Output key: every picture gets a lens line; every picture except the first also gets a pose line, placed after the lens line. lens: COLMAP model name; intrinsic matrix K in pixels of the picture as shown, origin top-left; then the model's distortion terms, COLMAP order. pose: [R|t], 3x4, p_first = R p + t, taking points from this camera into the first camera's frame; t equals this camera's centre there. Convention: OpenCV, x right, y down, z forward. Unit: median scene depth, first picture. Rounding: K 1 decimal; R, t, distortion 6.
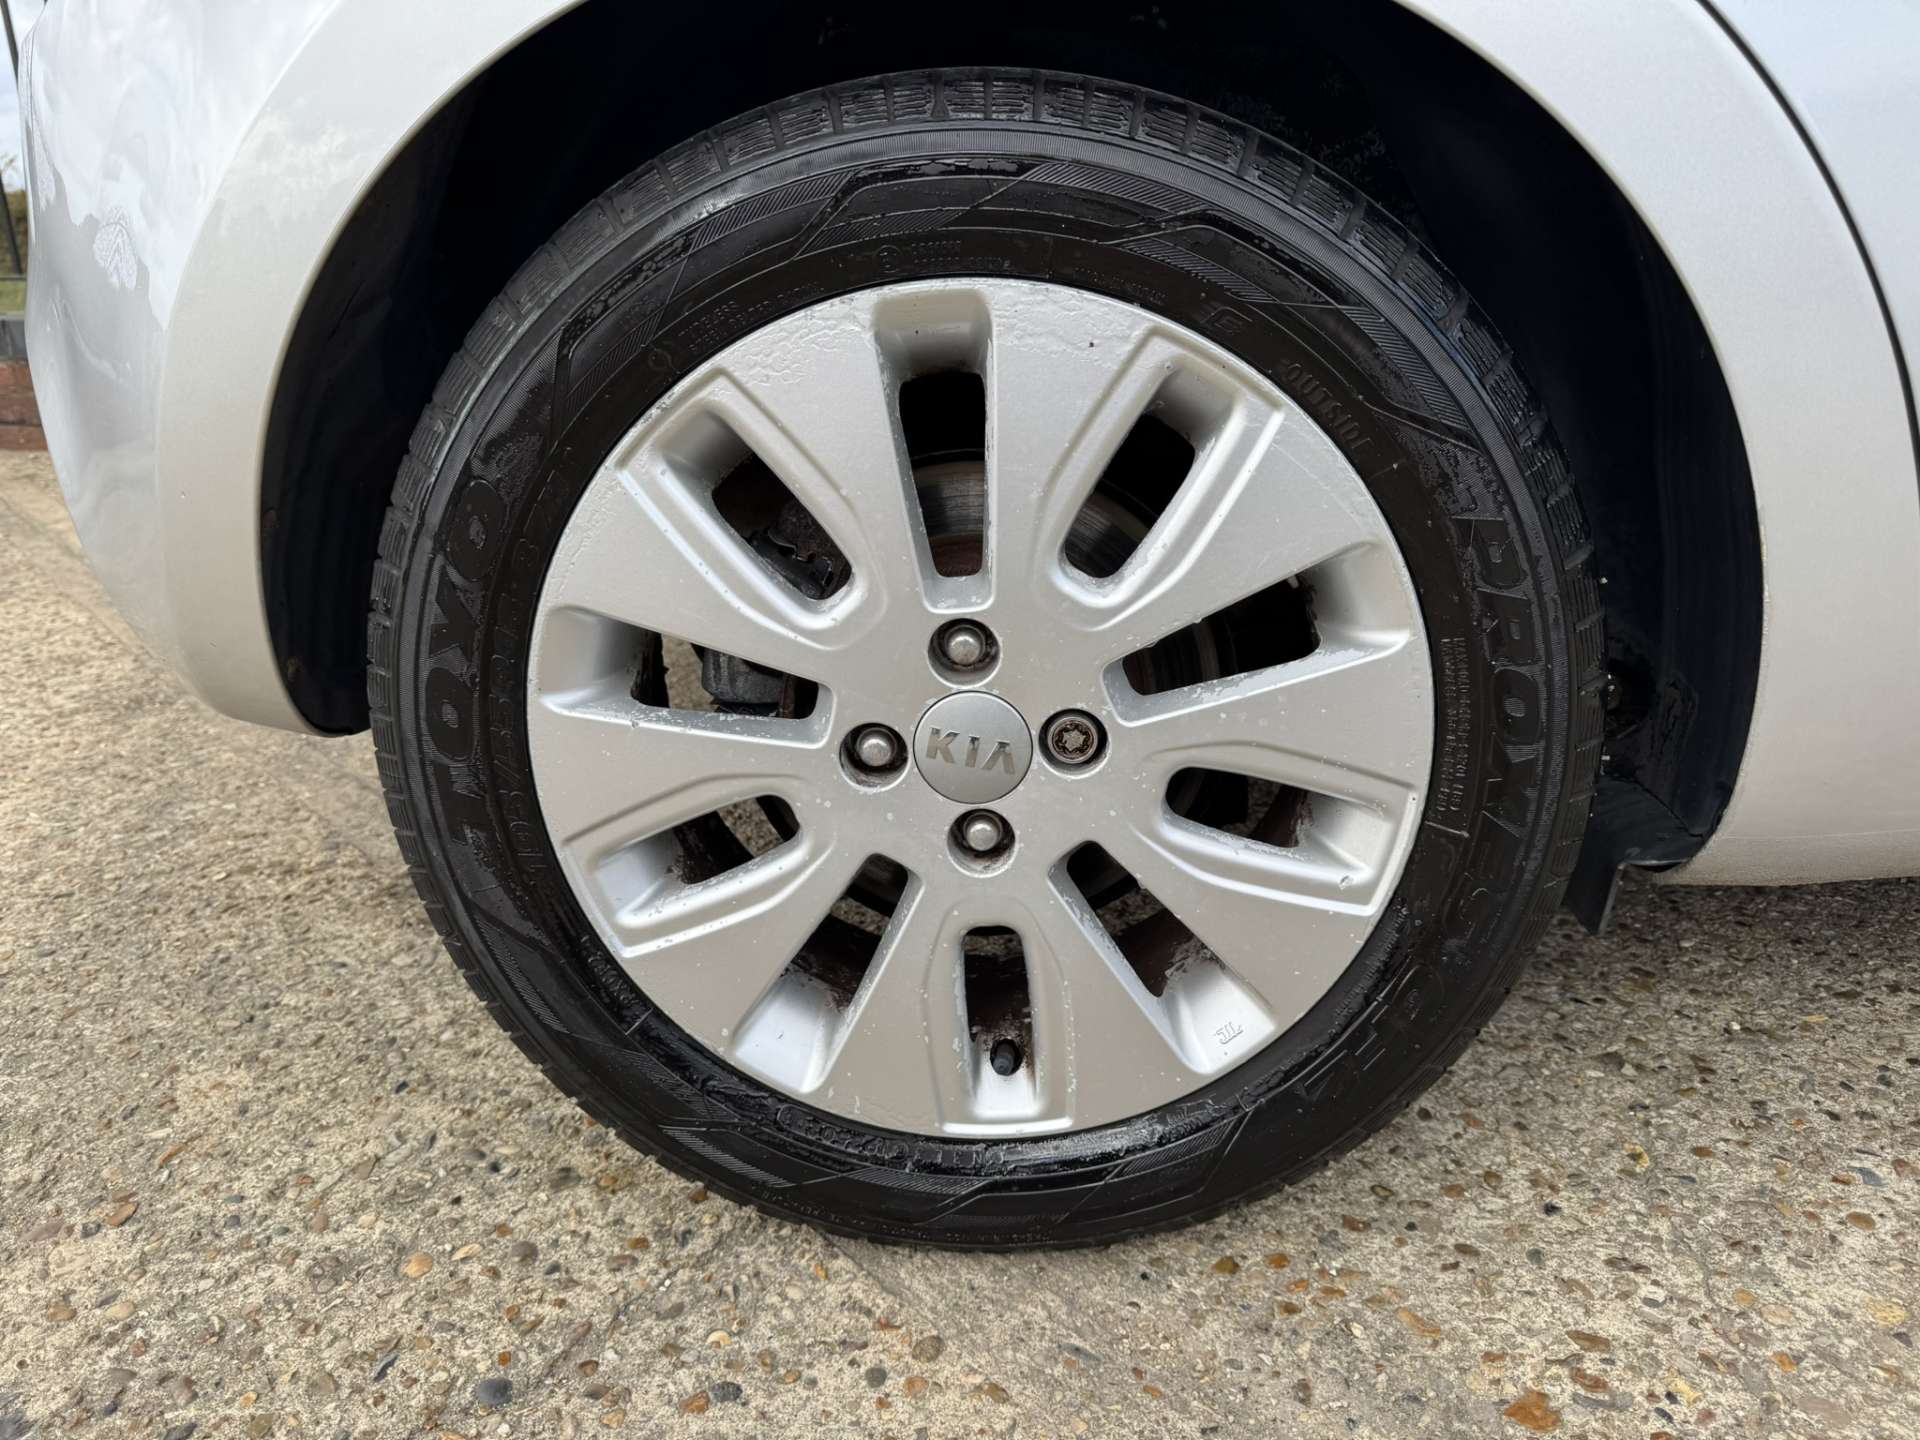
lens RADIAL K [[1344.2, 0, 958.4], [0, 1344.2, 723.8], [0, 0, 1]] dist [0.026056, -0.031628]
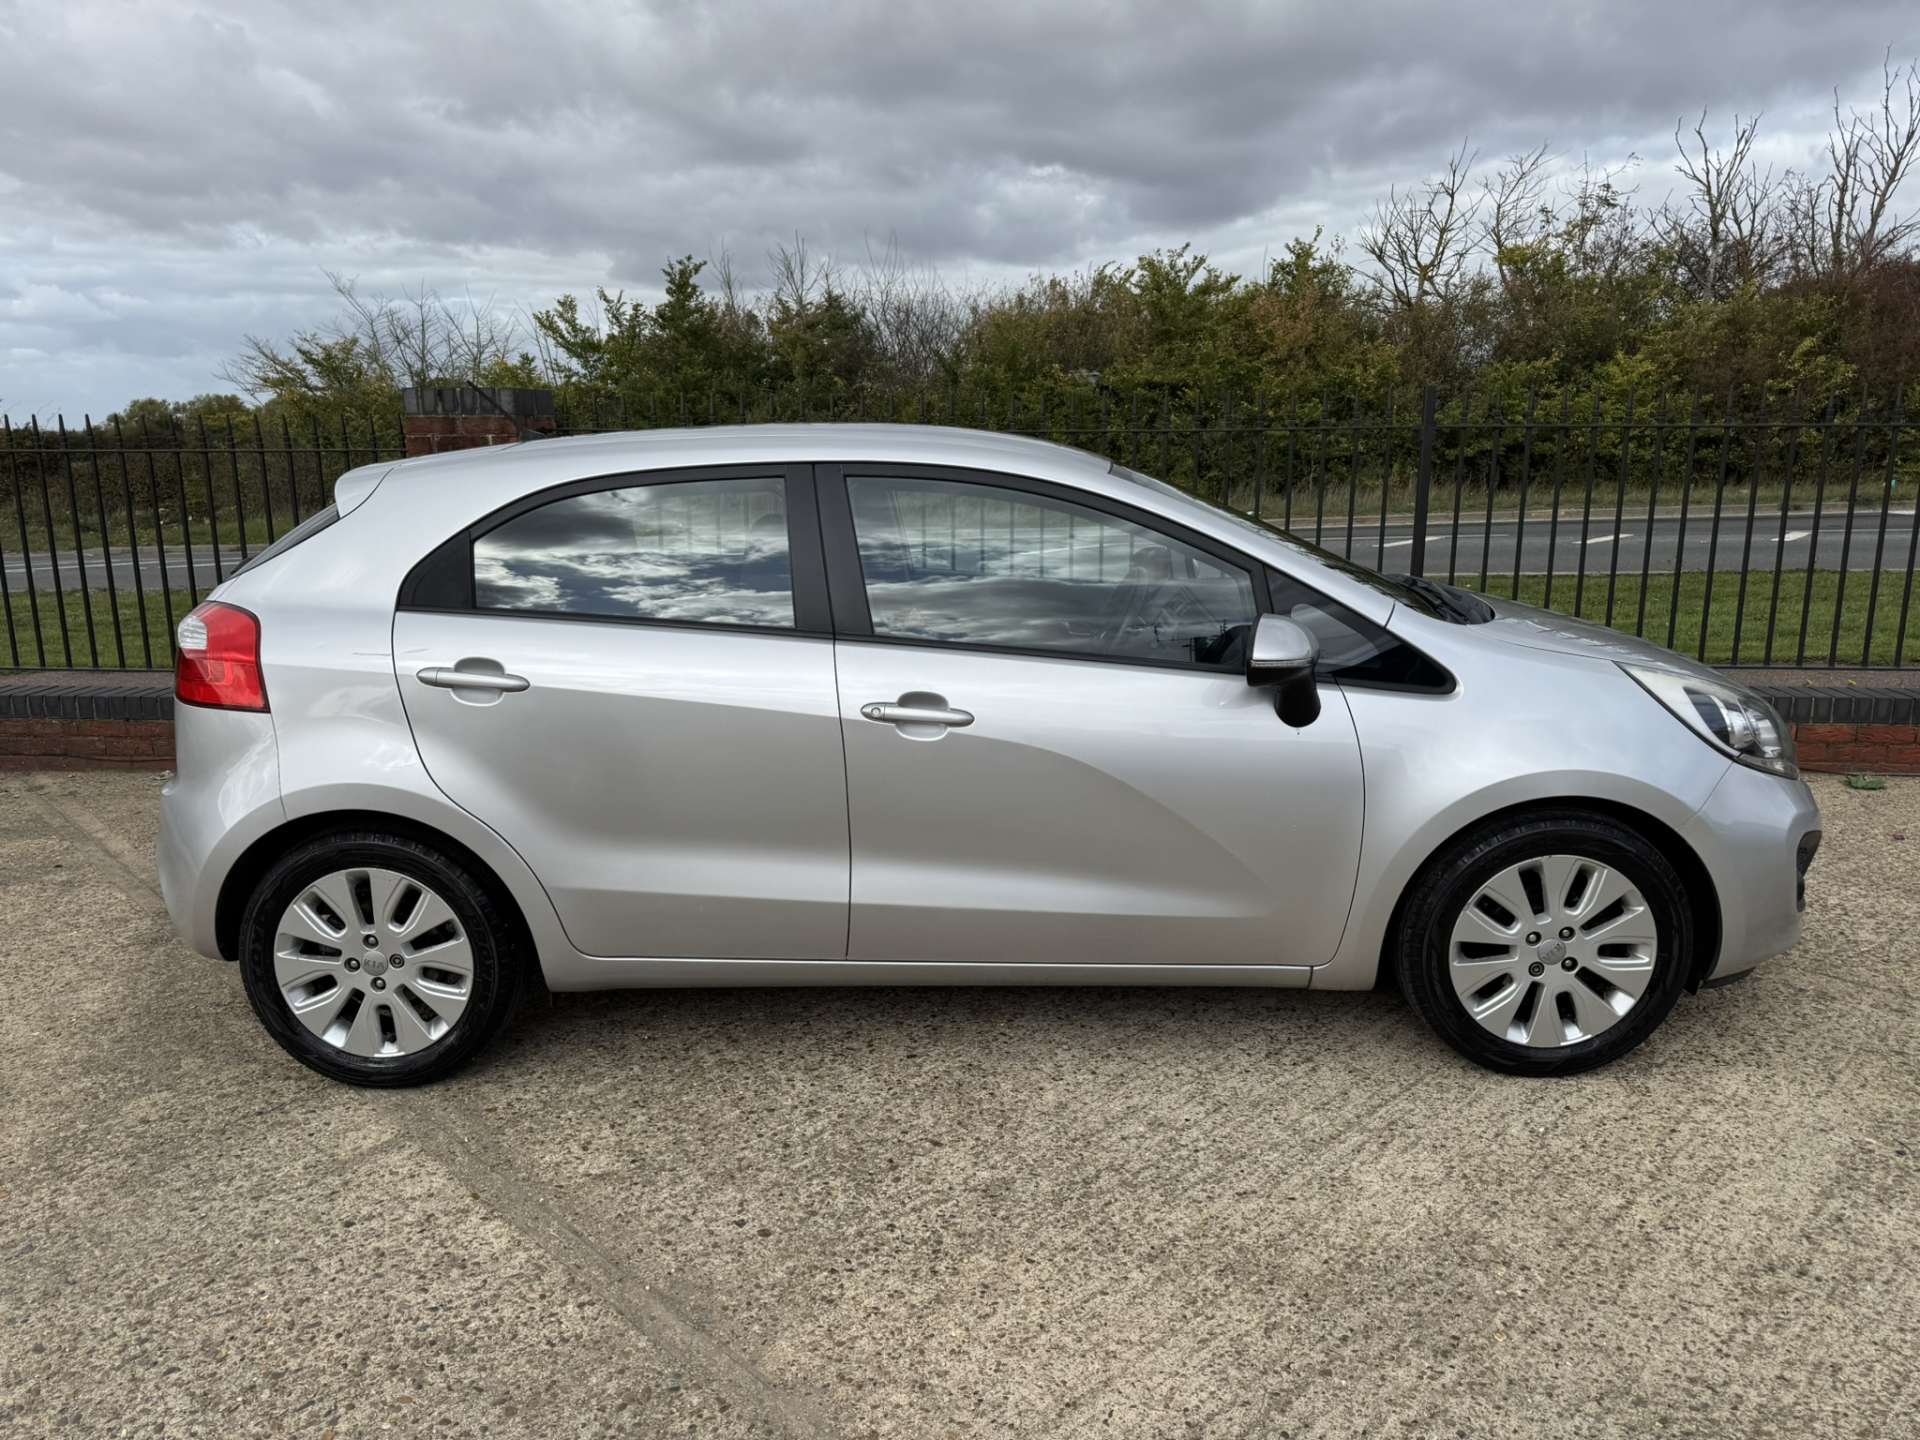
lens RADIAL K [[1344.2, 0, 961.2], [0, 1344.2, 732.5], [0, 0, 1]] dist [0.026056, -0.031628]
pose [[0.999266, -0.007680, 0.037519, 1.447974], [0.012429, 0.991692, -0.128032, -0.115825], [-0.036224, 0.128405, 0.991060, -2.919698]]
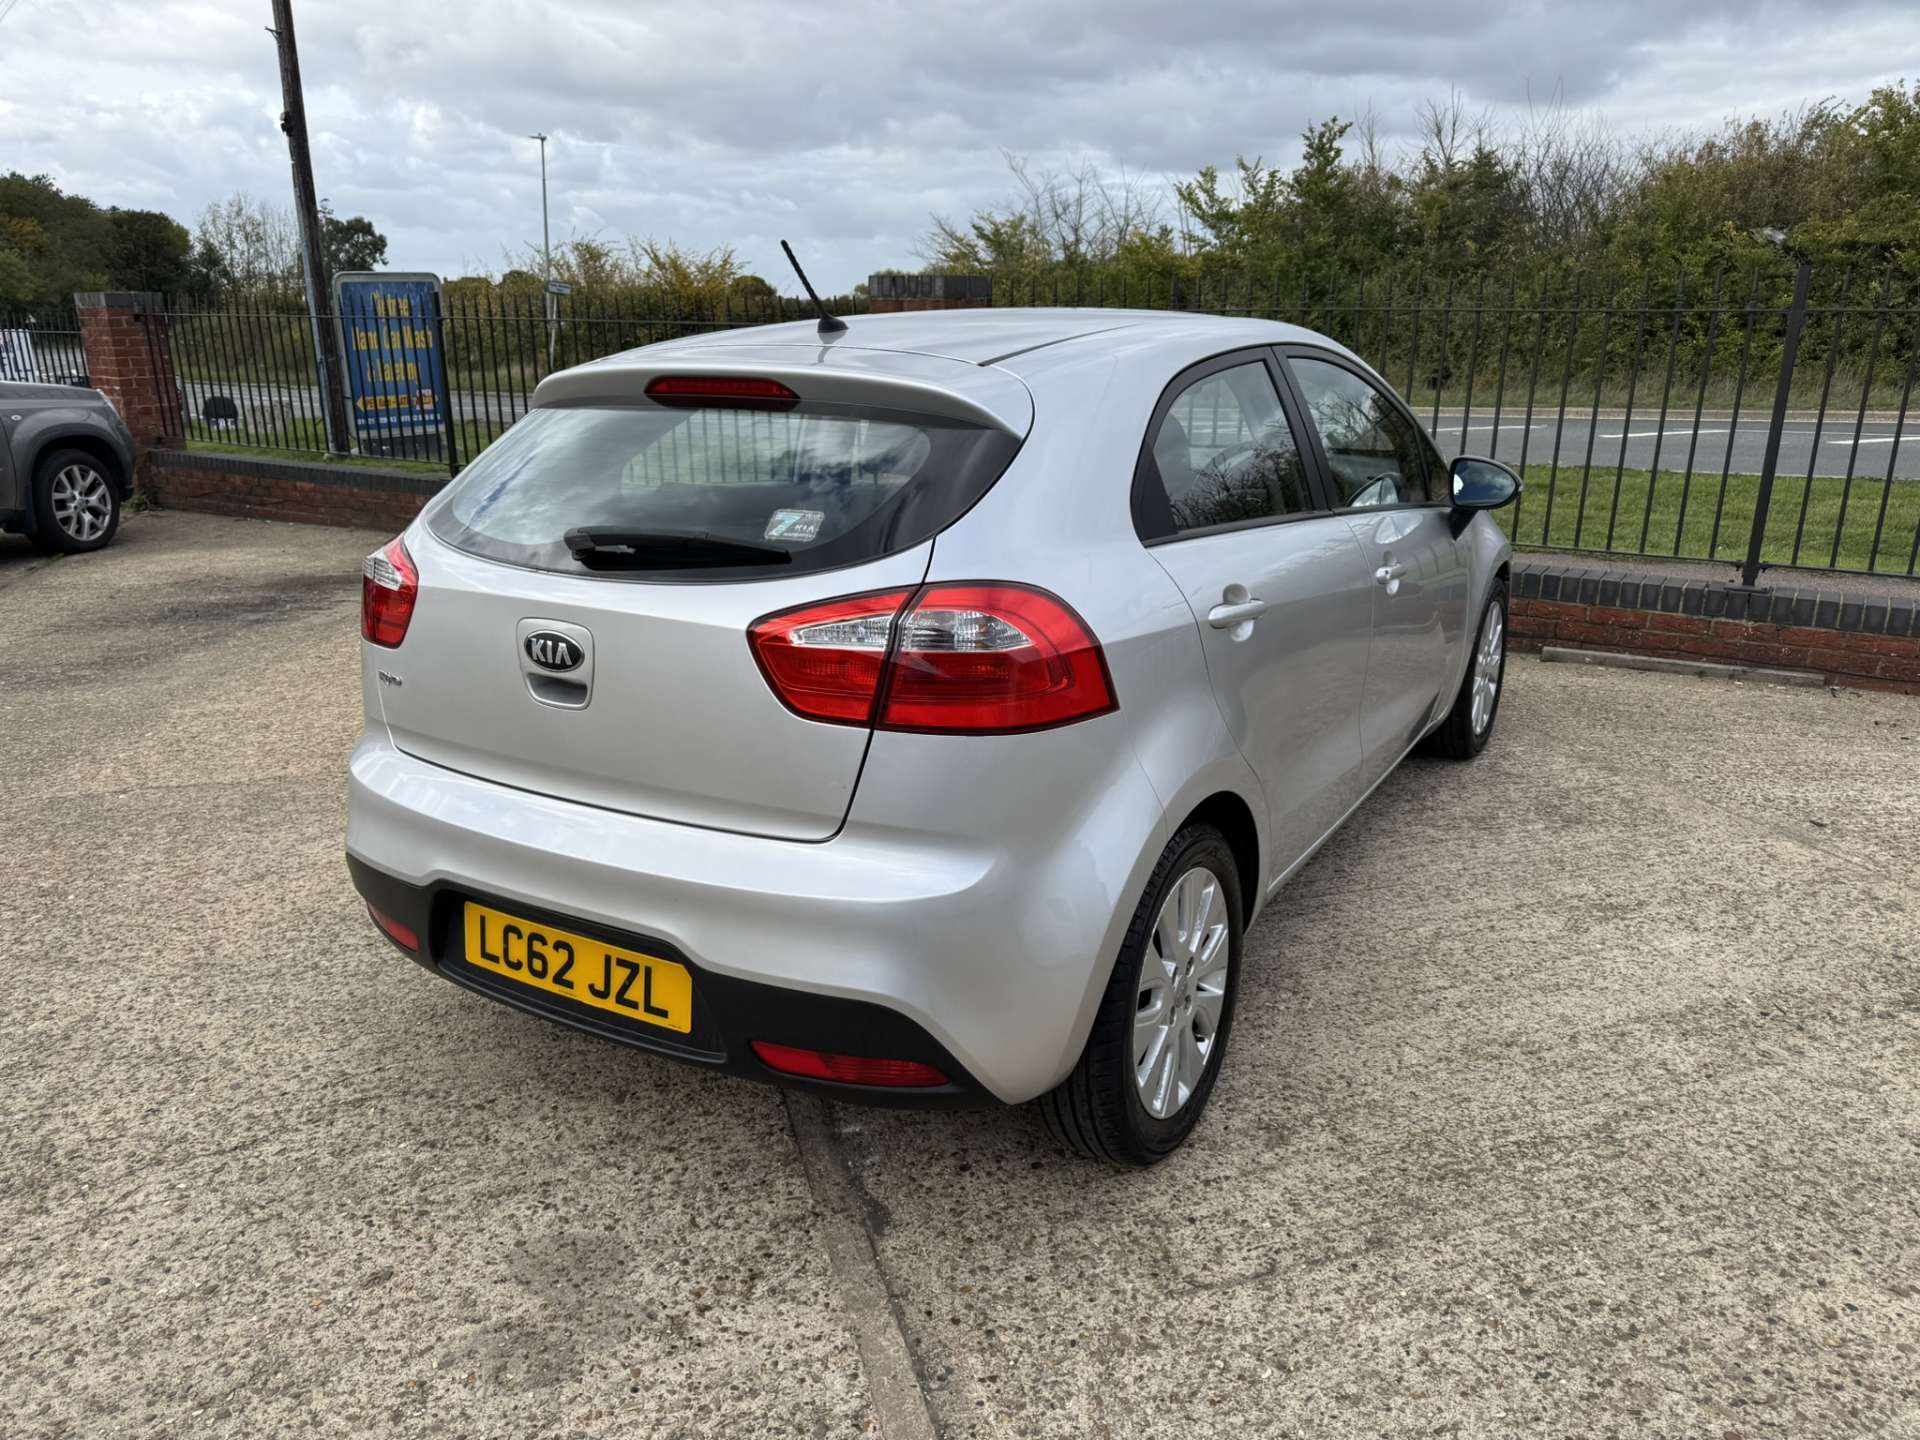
lens RADIAL K [[1344.2, 0, 968.4], [0, 1344.2, 734.8], [0, 0, 1]] dist [0.026056, -0.031628]
pose [[0.906407, 0.132191, -0.401188, 3.239924], [-0.146544, 0.989191, -0.005151, 0.102561], [0.396171, 0.063461, 0.915981, -3.704805]]
